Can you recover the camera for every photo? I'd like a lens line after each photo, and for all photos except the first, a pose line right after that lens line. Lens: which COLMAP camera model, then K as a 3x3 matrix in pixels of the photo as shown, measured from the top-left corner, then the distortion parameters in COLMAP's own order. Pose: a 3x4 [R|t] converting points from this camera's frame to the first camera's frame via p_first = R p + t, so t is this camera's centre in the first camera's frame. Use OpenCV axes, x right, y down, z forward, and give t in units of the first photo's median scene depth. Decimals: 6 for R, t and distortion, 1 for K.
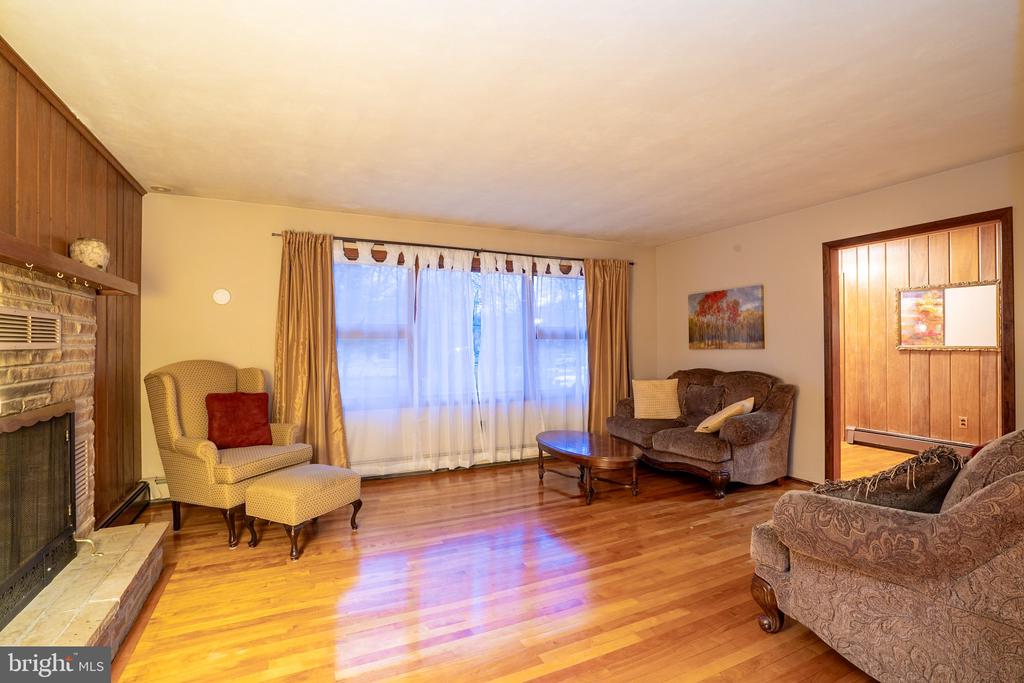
lens RADIAL K [[476.9, 0, 511.8], [0, 476.9, 340.4], [0, 0, 1]] dist [-0.005882, -0.000308]
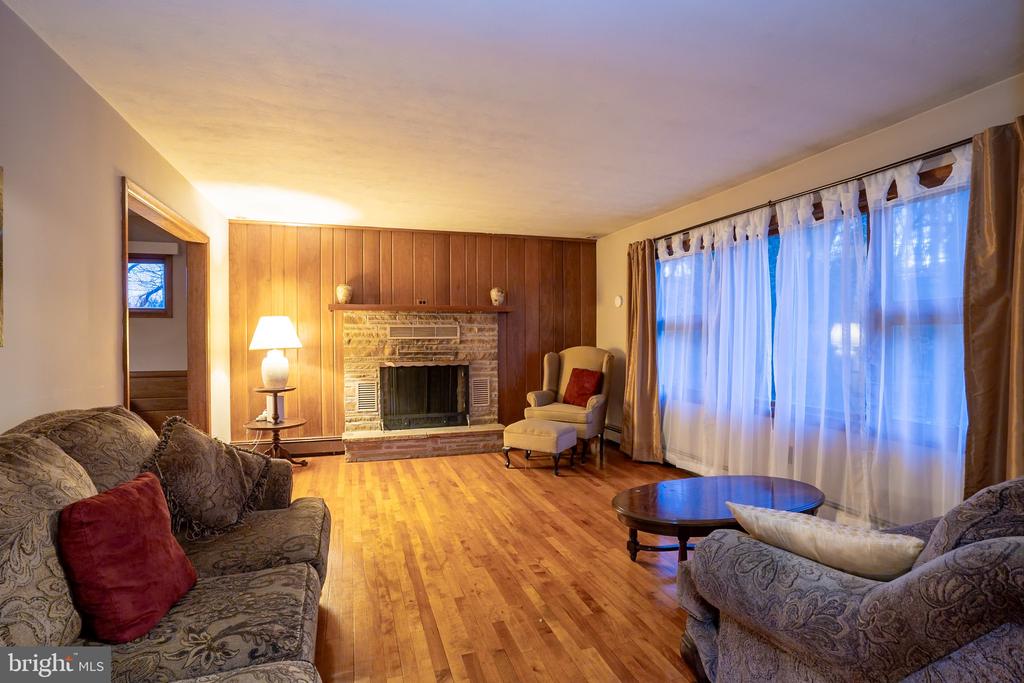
lens RADIAL K [[499.2, 0, 509.5], [0, 499.2, 345.7], [0, 0, 1]] dist [-0.028759, 0.000733]
pose [[-0.137254, 0.022637, -0.990277, 0.771322], [0.014667, 0.999676, 0.020819, 0.001114], [0.990427, -0.011667, -0.137541, 0.772421]]
